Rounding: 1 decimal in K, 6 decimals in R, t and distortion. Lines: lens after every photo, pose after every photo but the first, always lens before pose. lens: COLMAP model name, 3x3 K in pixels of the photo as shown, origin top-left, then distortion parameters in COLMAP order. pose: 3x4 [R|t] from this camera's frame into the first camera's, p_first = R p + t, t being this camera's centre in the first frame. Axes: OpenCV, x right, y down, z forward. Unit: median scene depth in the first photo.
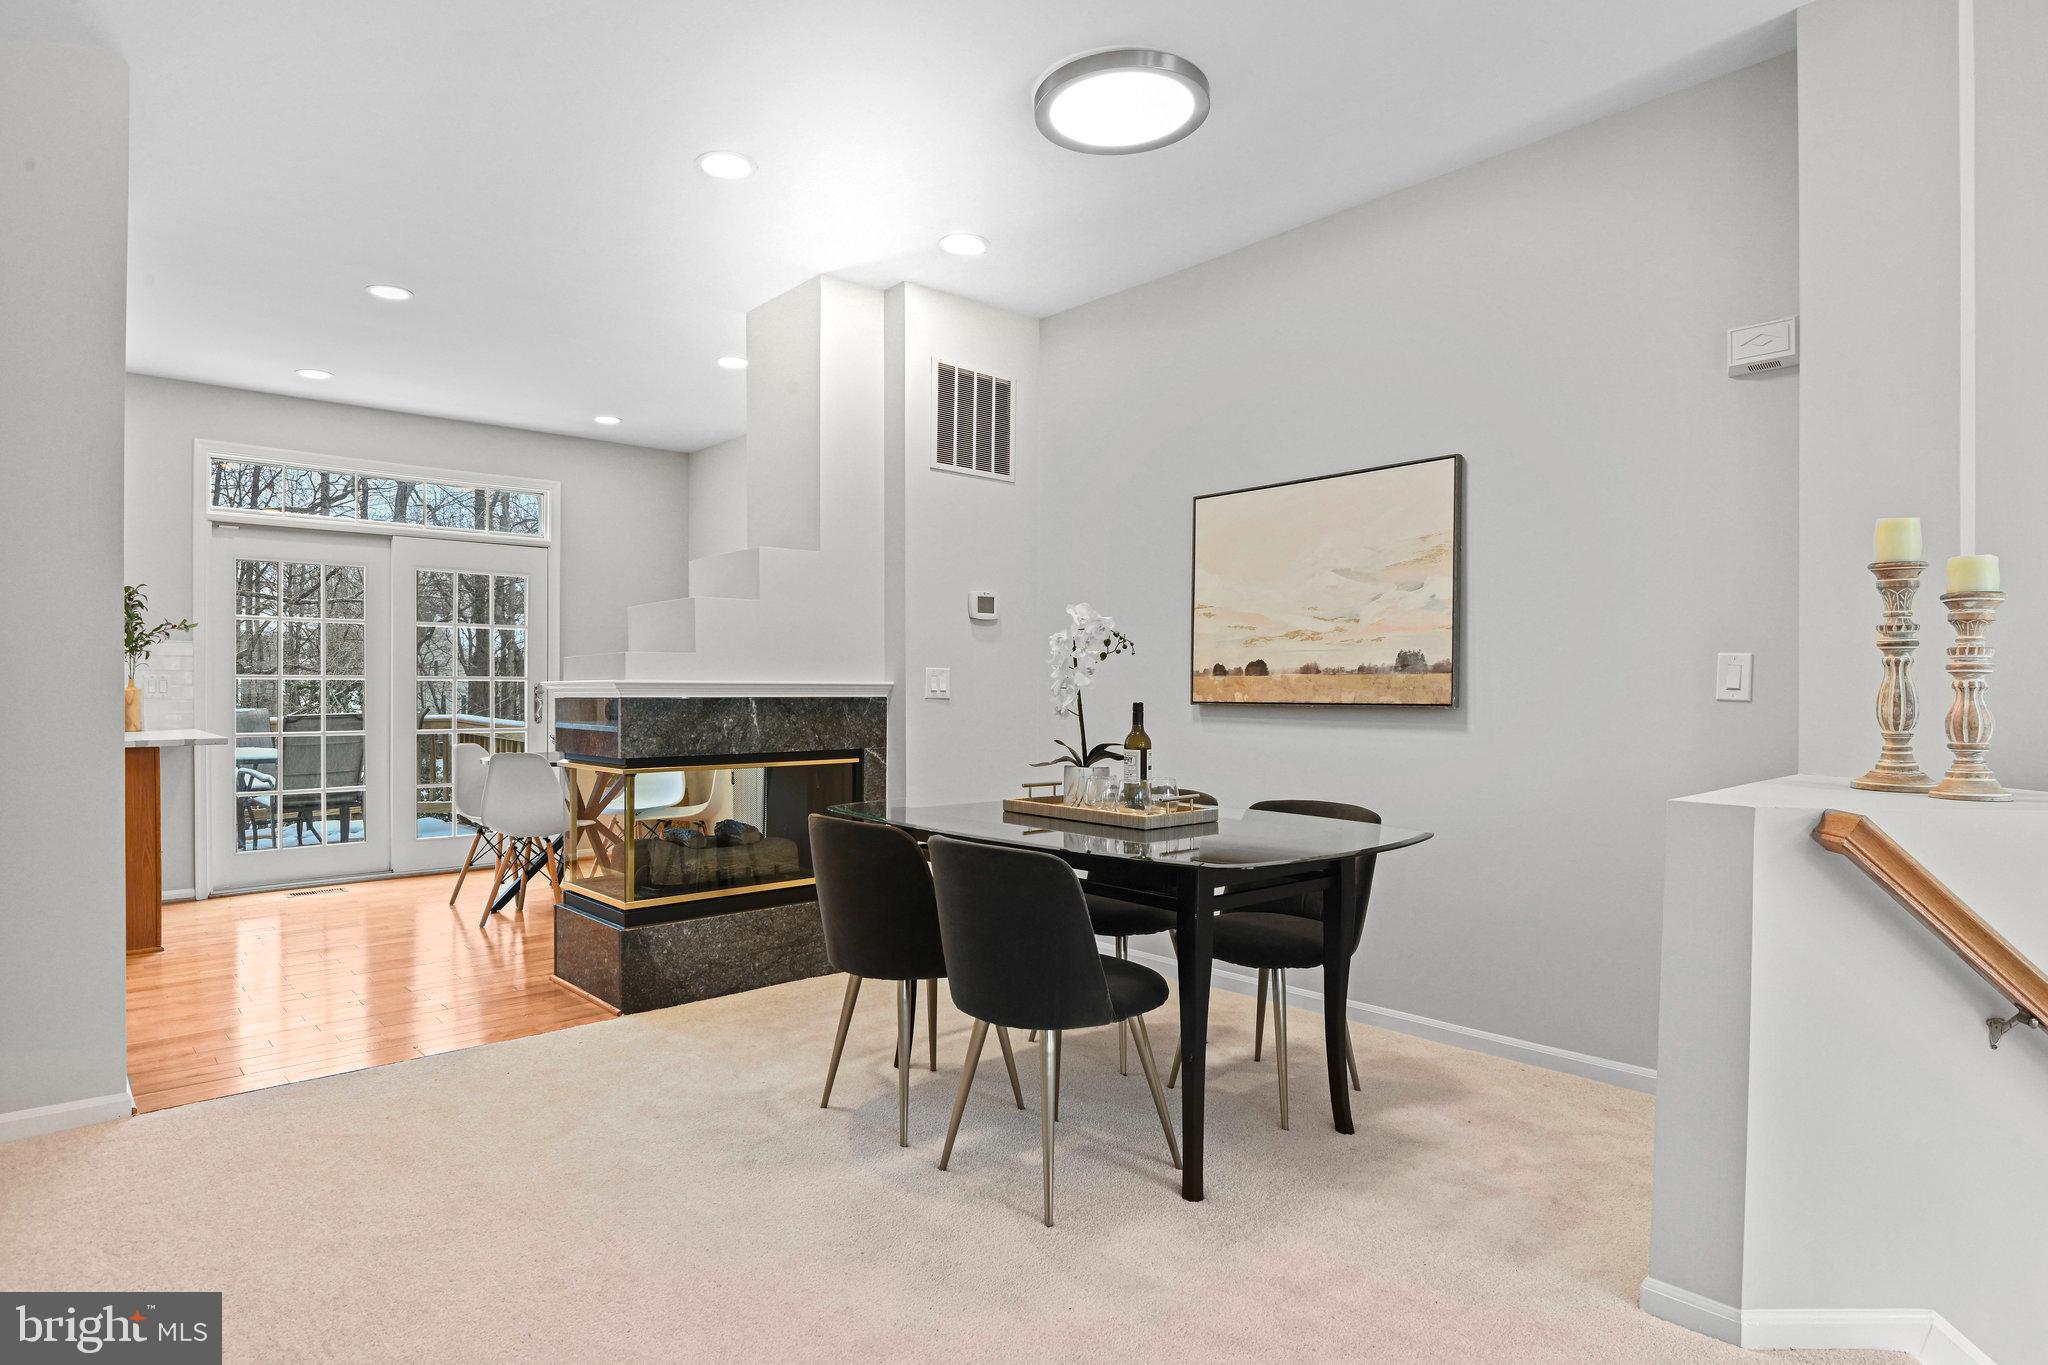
lens RADIAL K [[1093.3, 0, 1026.1], [0, 1093.3, 686.6], [0, 0, 1]] dist [-0.002669, -0.000074]
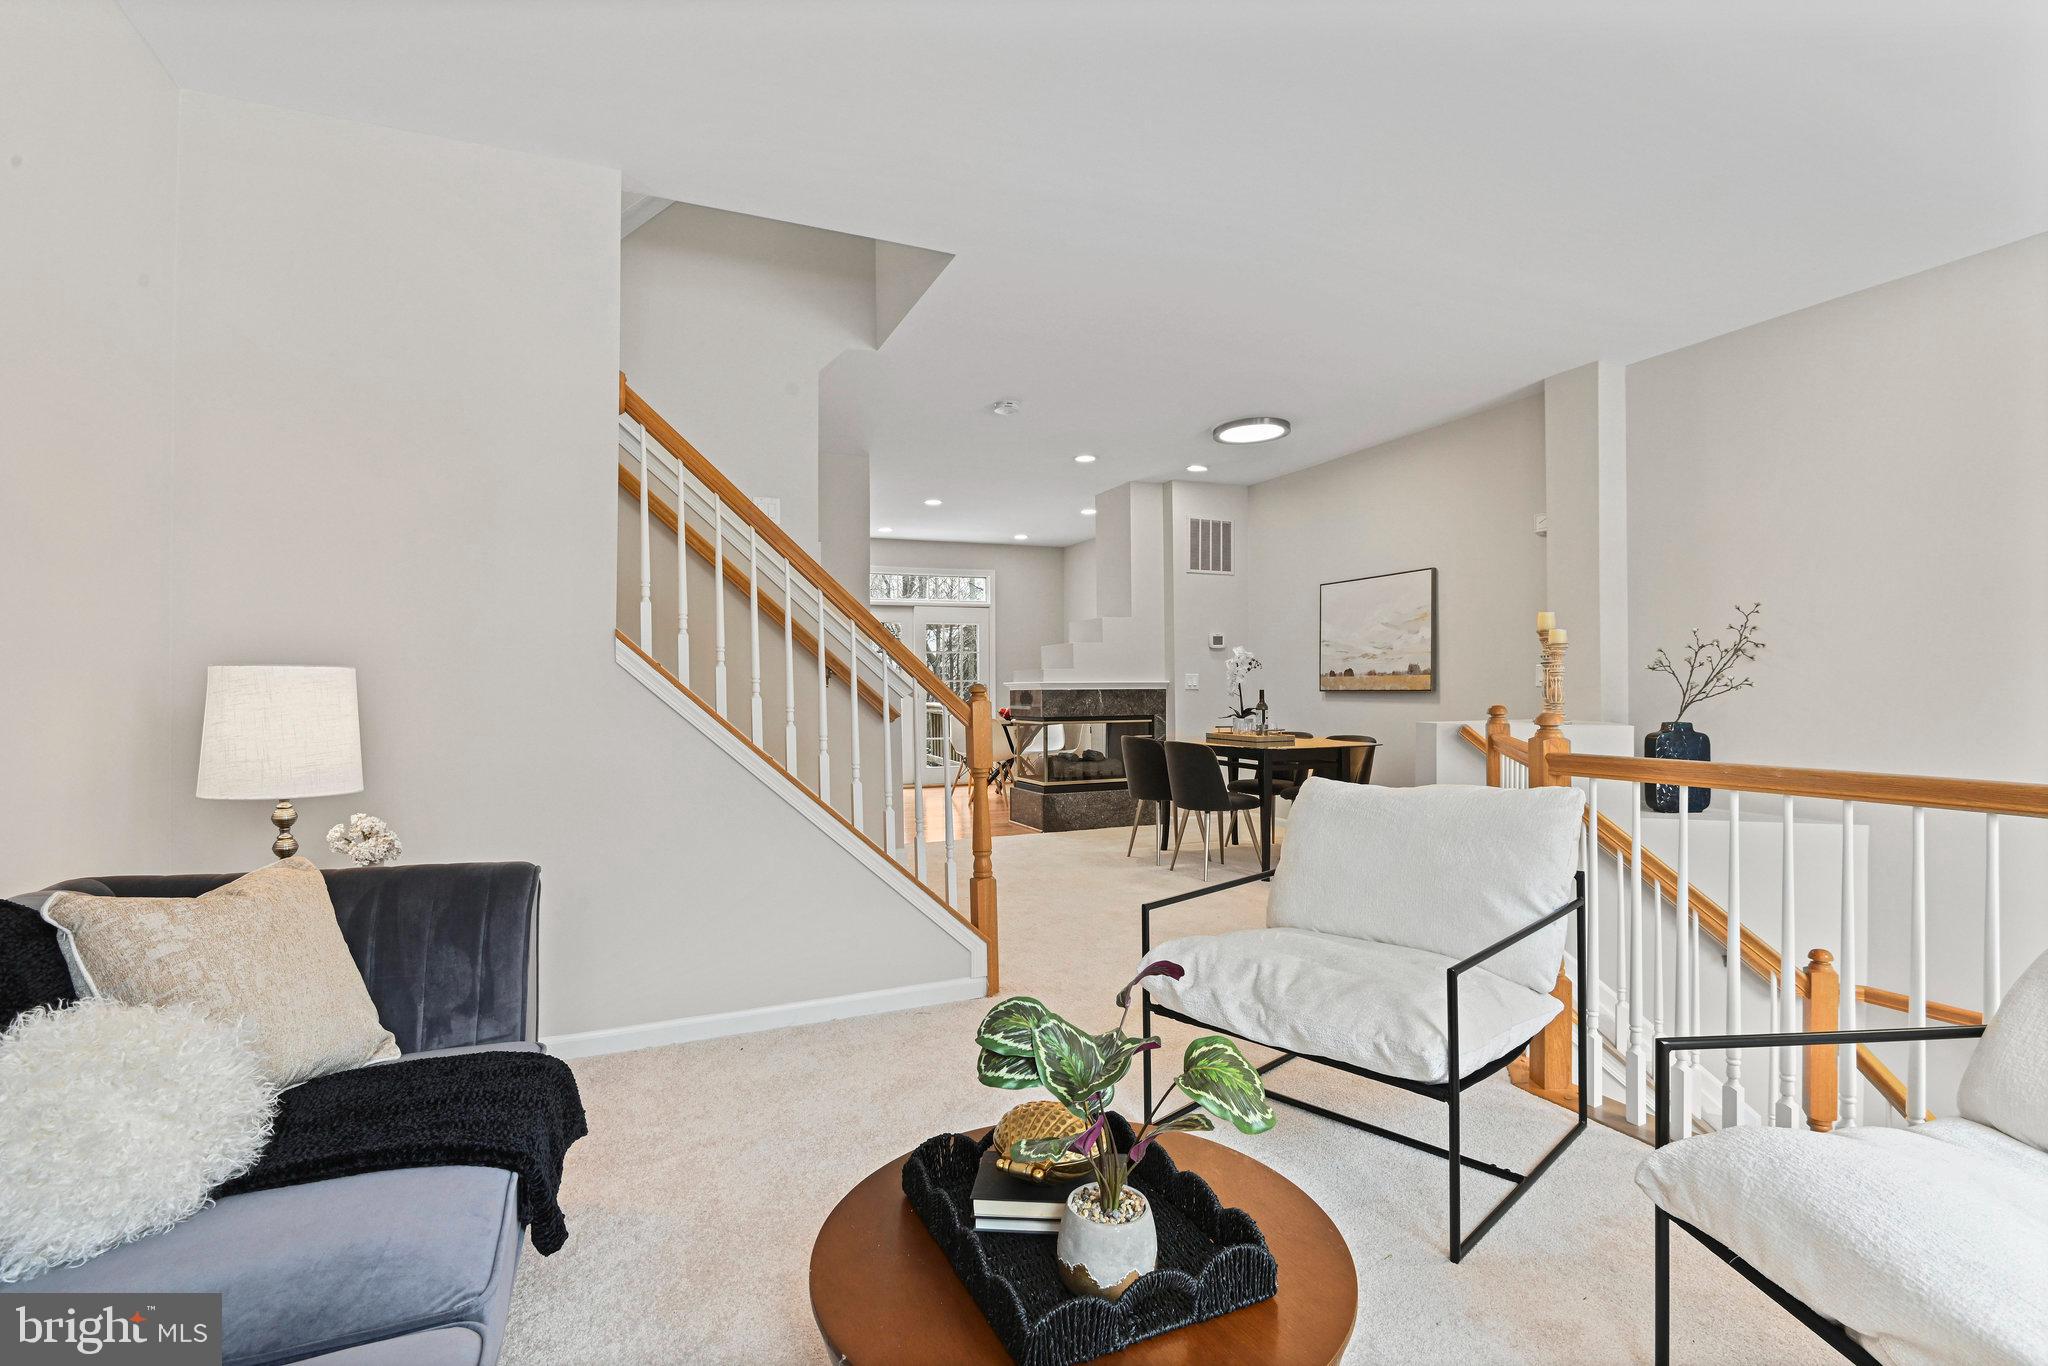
lens RADIAL K [[938.7, 0, 1024.0], [0, 938.7, 683.0], [0, 0, 1]] dist [-0.001606, -0.000596]
pose [[0.946221, -0.008996, -0.323396, 0.200324], [0.008707, 0.999959, -0.002340, 0.000639], [0.323404, -0.000602, 0.946261, -0.771550]]
